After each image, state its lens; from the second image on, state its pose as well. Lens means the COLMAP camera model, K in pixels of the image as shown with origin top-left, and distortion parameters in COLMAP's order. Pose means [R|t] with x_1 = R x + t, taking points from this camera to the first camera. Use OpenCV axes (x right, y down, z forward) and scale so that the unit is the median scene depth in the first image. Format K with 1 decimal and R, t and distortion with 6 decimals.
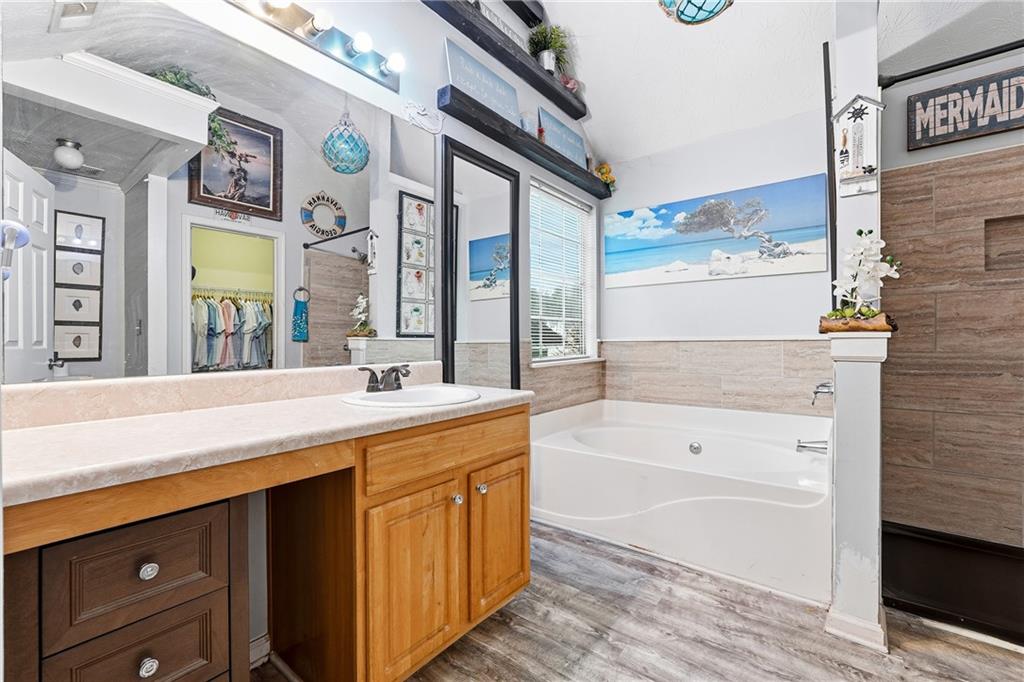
lens RADIAL K [[431.3, 0, 512.8], [0, 431.3, 342.9], [0, 0, 1]] dist [-0.018734, 0.006129]
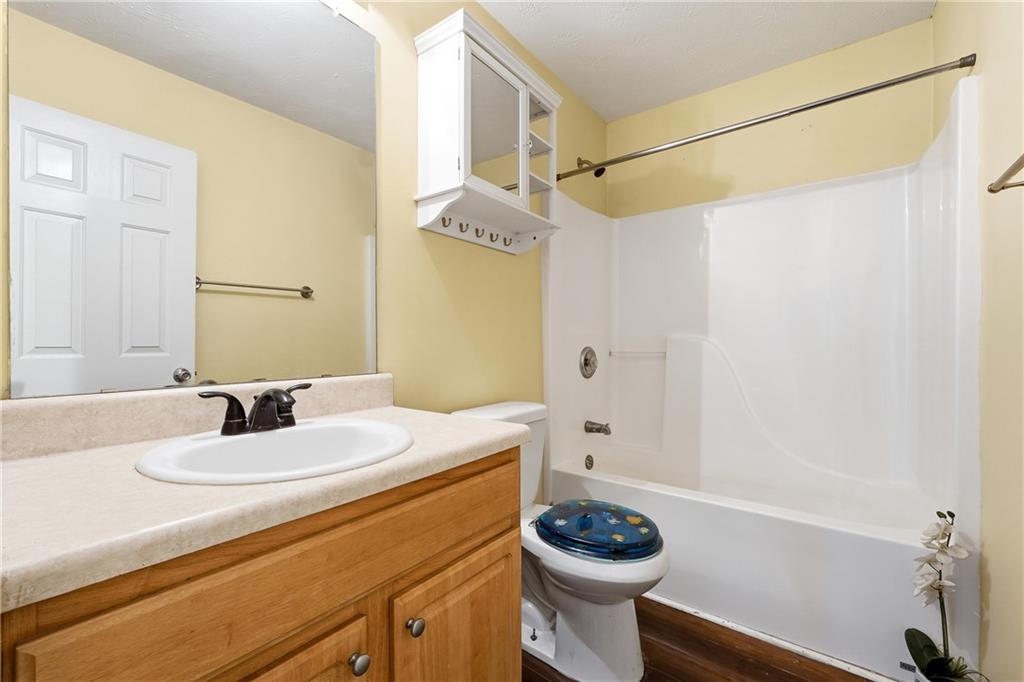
lens RADIAL K [[431.3, 0, 513.3], [0, 431.3, 344.4], [0, 0, 1]] dist [-0.018734, 0.006129]
pose [[0.999704, 0.009429, 0.022418, 0.029945], [-0.009303, 0.999940, -0.005720, -0.004800], [-0.022471, 0.005510, 0.999732, 0.424103]]
